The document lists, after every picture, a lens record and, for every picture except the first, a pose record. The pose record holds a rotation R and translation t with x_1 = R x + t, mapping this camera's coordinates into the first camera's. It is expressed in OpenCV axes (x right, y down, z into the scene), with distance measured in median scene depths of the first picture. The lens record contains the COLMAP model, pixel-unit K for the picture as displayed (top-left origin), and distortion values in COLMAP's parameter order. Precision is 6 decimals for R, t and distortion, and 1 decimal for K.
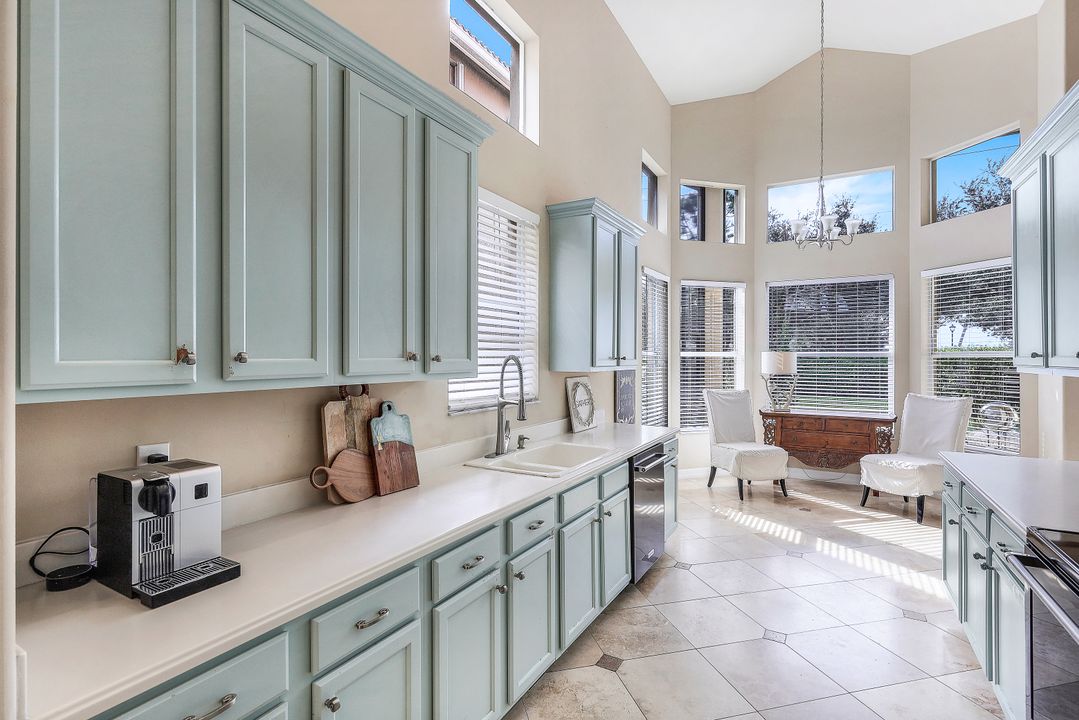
lens RADIAL K [[510.2, 0, 529.0], [0, 510.2, 357.2], [0, 0, 1]] dist [-0.001816, 0.000362]
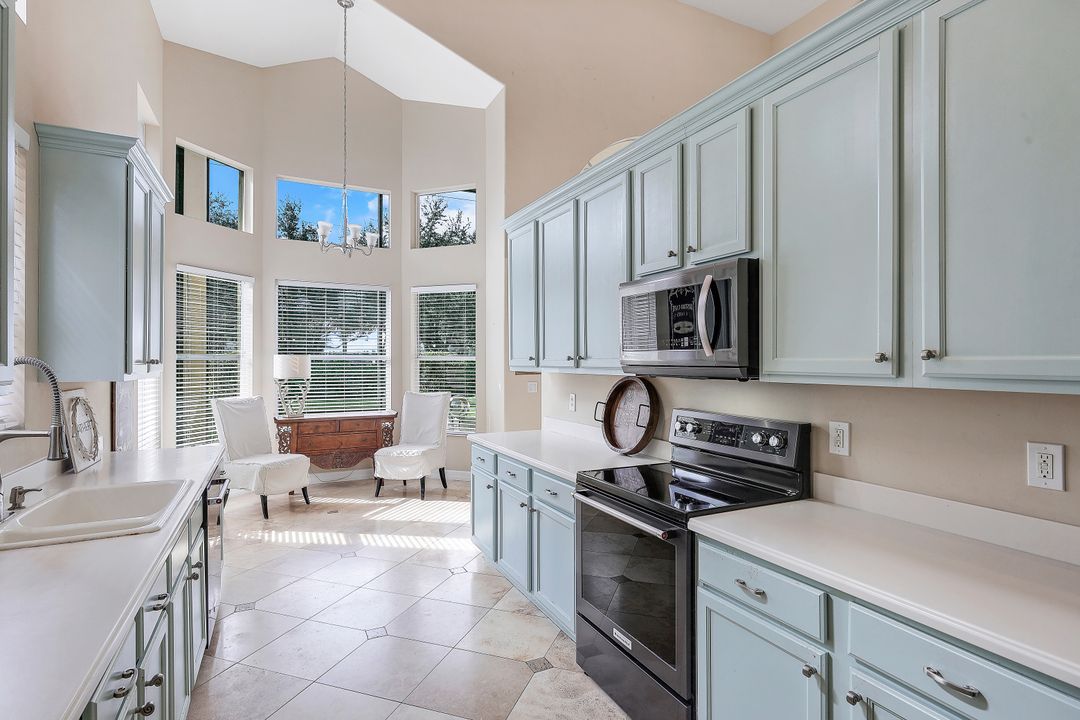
lens RADIAL K [[549.8, 0, 539.2], [0, 549.8, 359.8], [0, 0, 1]] dist [0.003323, -0.000524]
pose [[0.542135, -0.000961, 0.840291, -0.144230], [0.002101, 0.999998, -0.000212, 0.000145], [-0.840289, 0.001880, 0.542135, 0.067333]]
